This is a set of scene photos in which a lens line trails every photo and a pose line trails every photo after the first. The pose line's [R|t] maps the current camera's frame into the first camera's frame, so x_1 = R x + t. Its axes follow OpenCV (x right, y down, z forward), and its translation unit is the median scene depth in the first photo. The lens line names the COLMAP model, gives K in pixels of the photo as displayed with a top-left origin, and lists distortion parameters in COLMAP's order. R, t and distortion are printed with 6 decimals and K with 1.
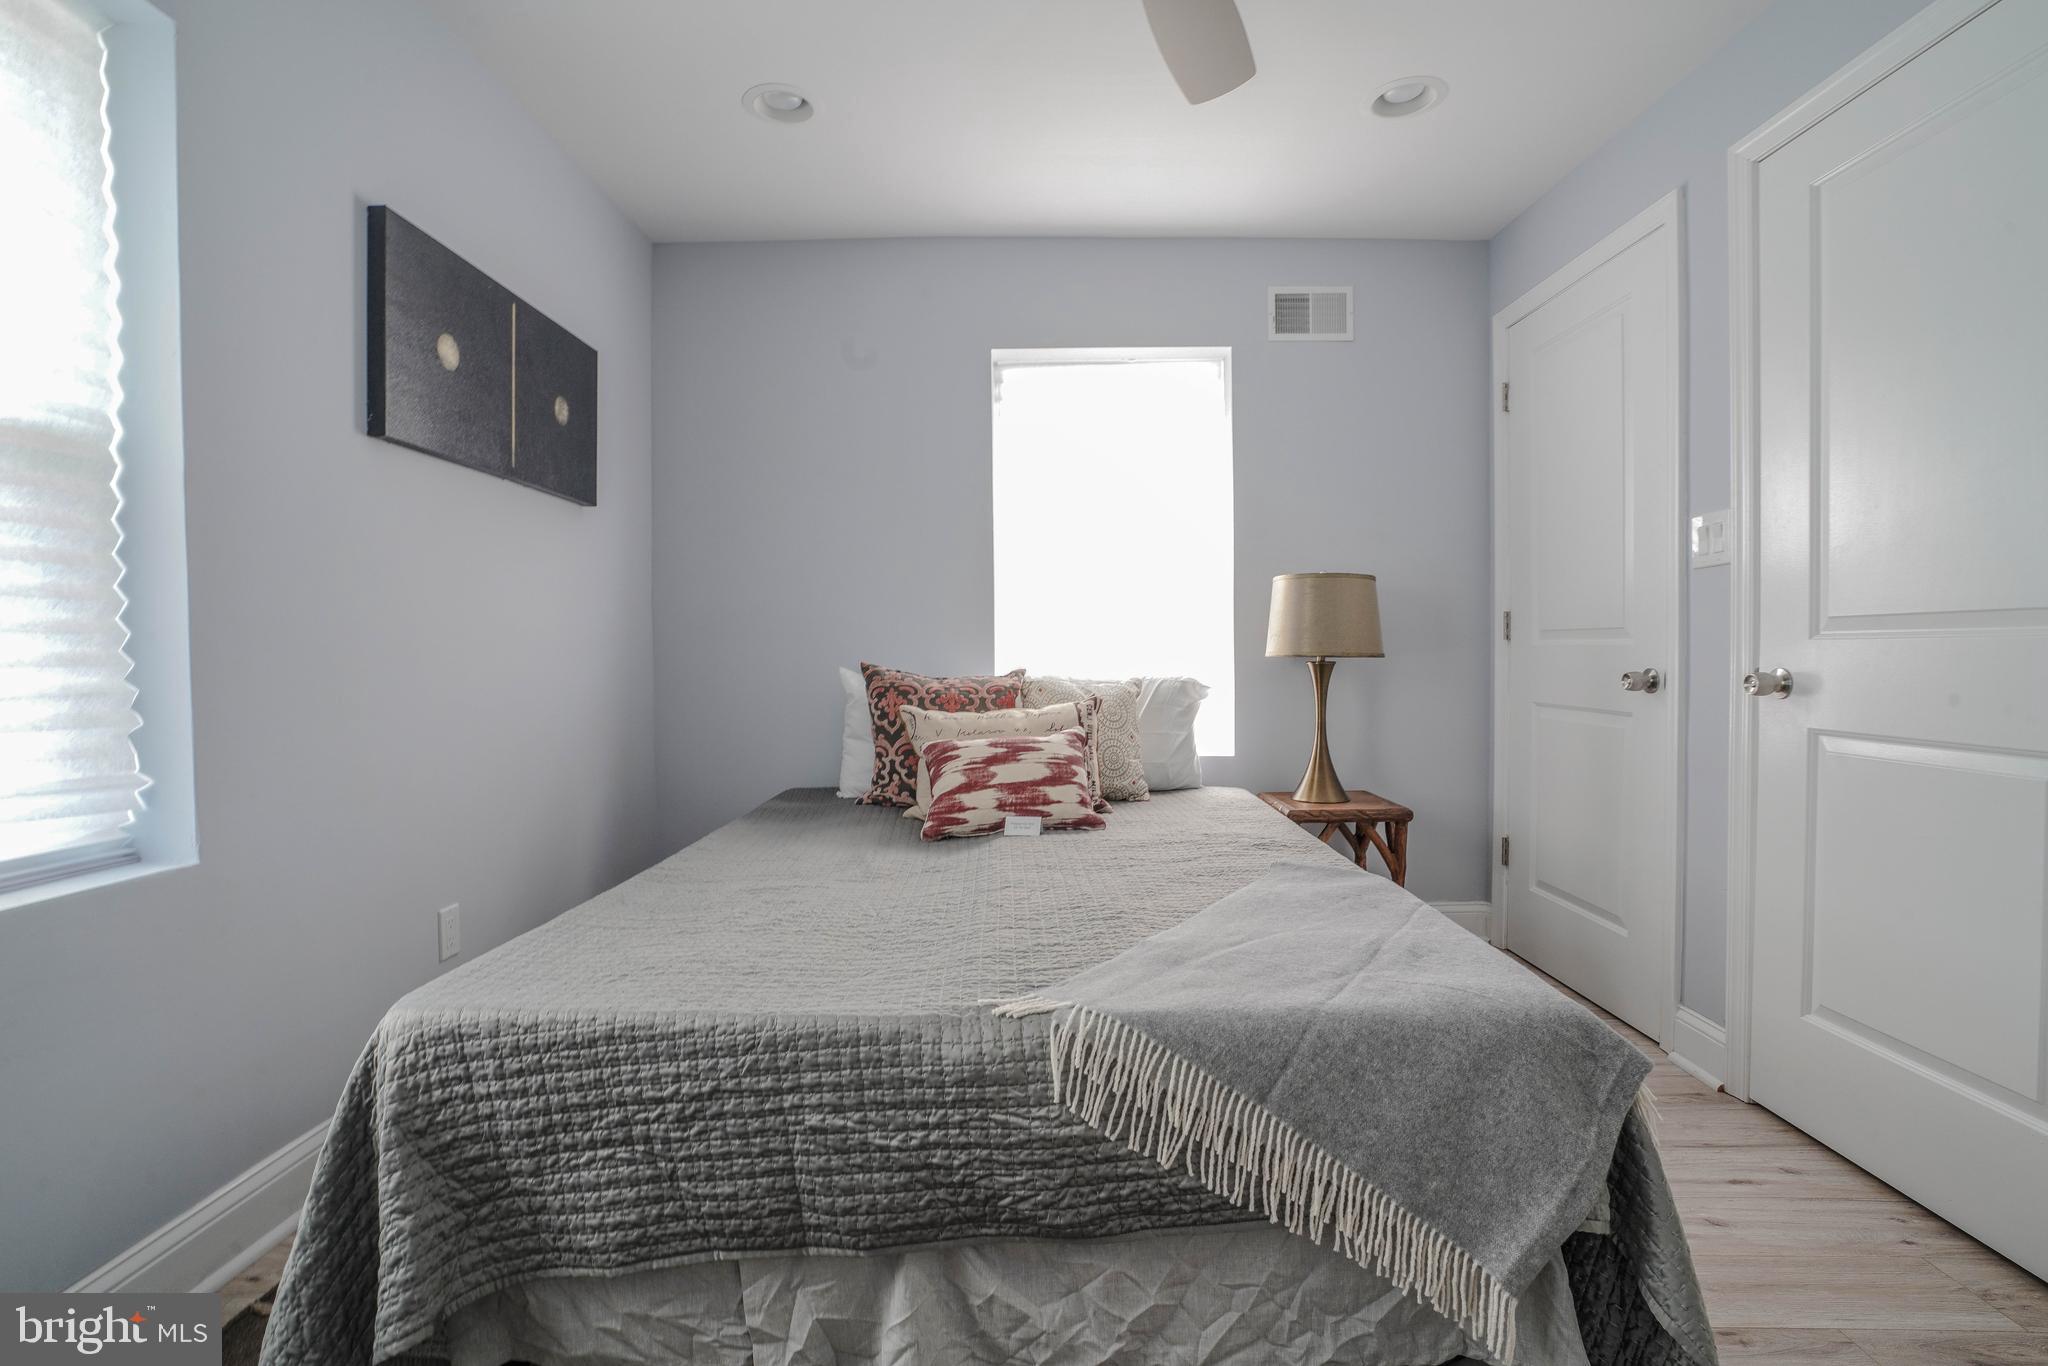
lens RADIAL K [[958.0, 0, 1006.6], [0, 958.0, 676.1], [0, 0, 1]] dist [-0.059430, 0.022145]
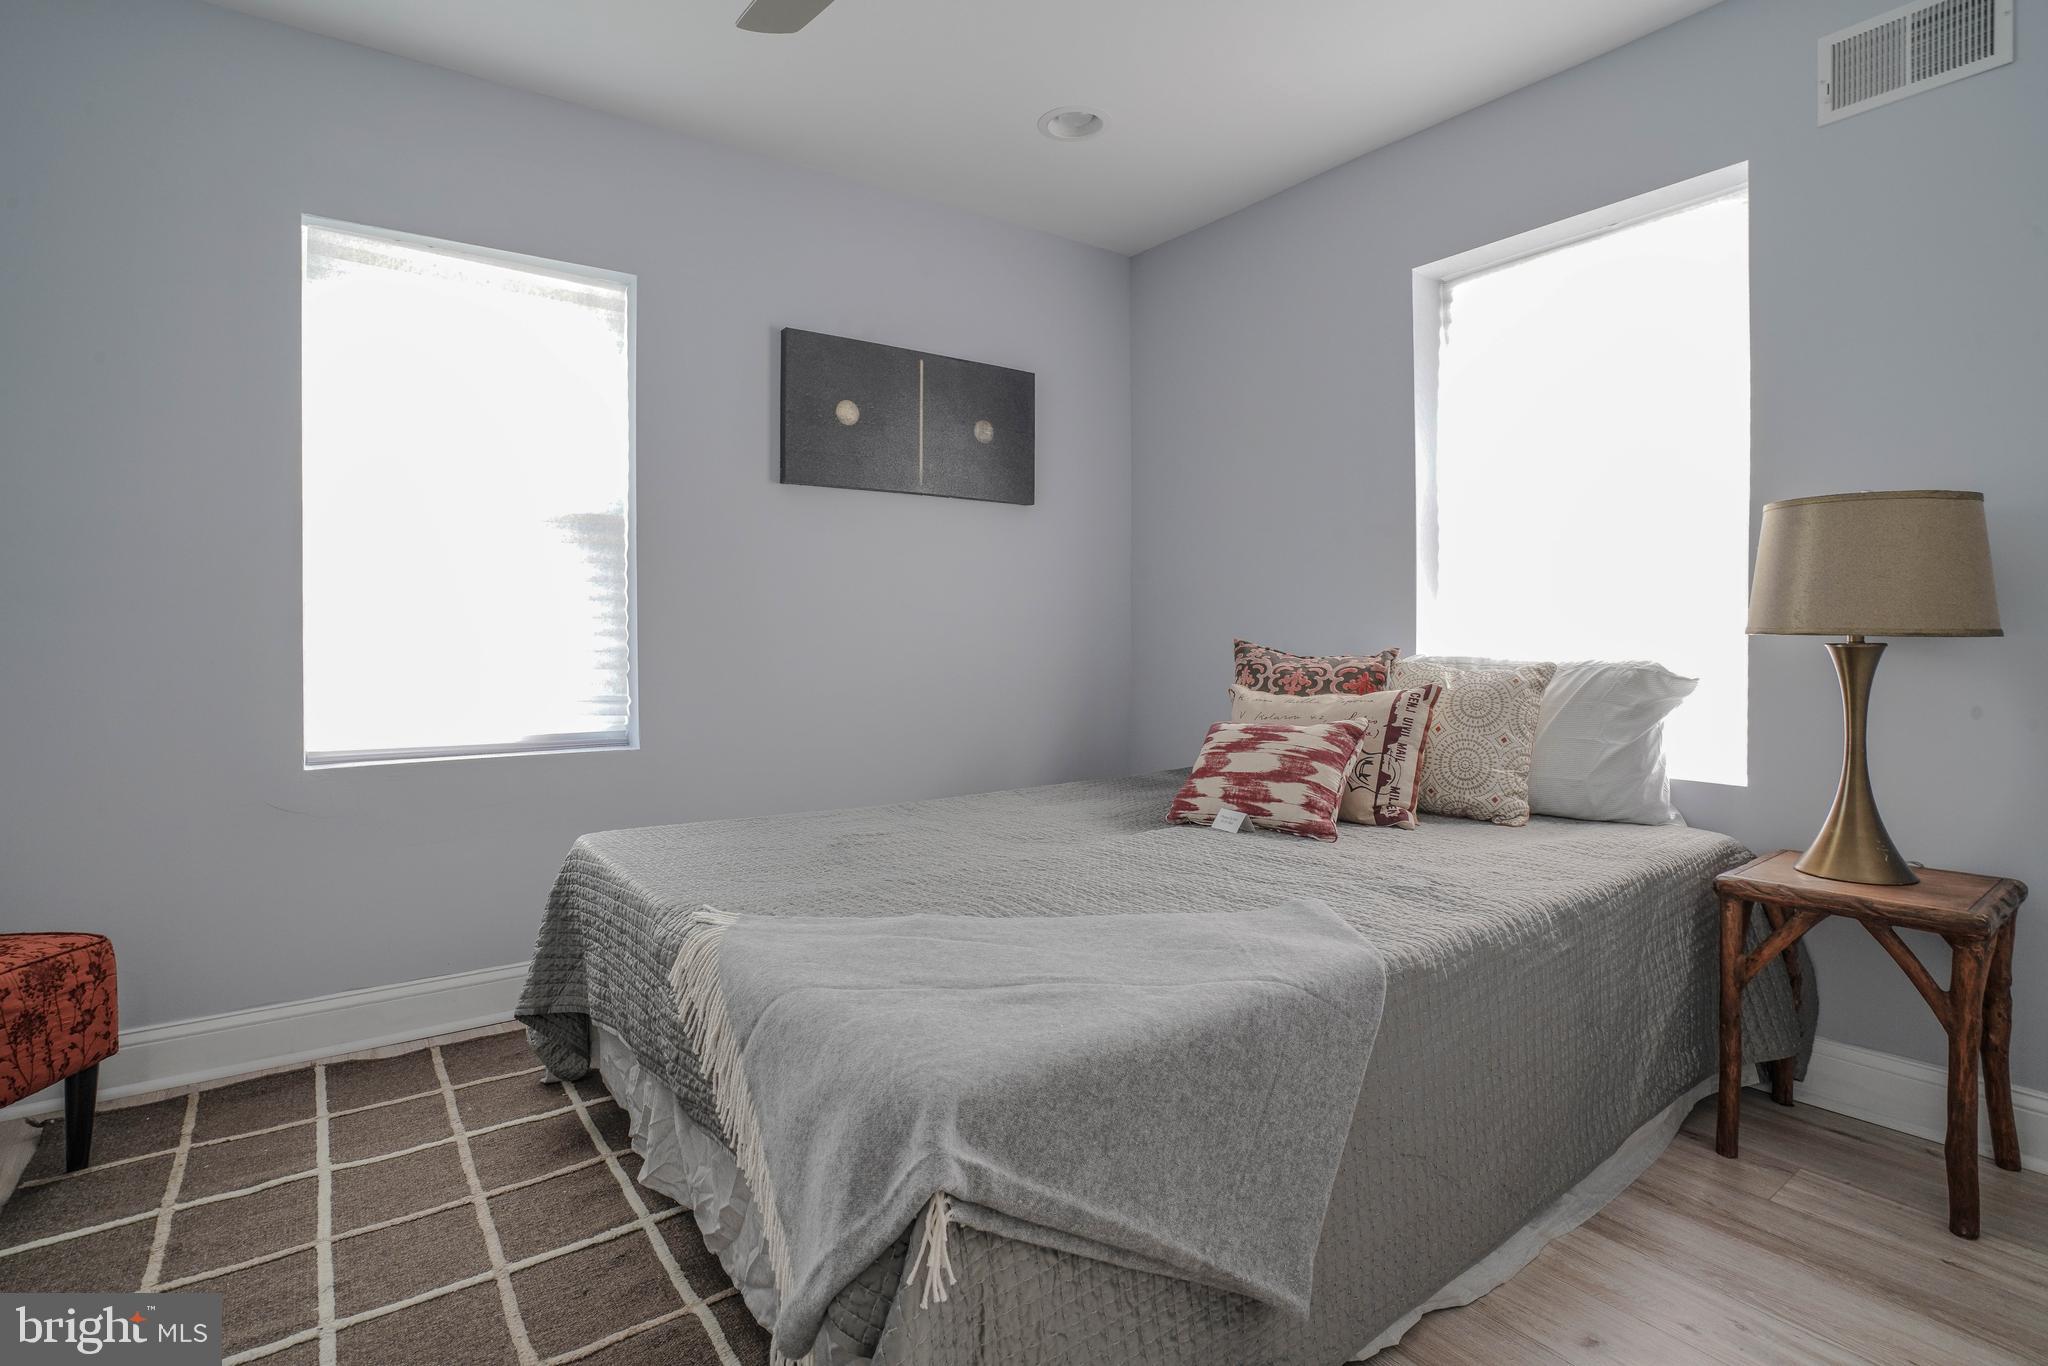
lens RADIAL K [[1006.2, 0, 1037.4], [0, 1006.2, 652.5], [0, 0, 1]] dist [-0.056763, 0.022765]
pose [[0.606287, 0.017823, -0.795046, 0.595270], [-0.018386, 0.999796, 0.008393, -0.005667], [0.795034, 0.009529, 0.606490, 0.256292]]
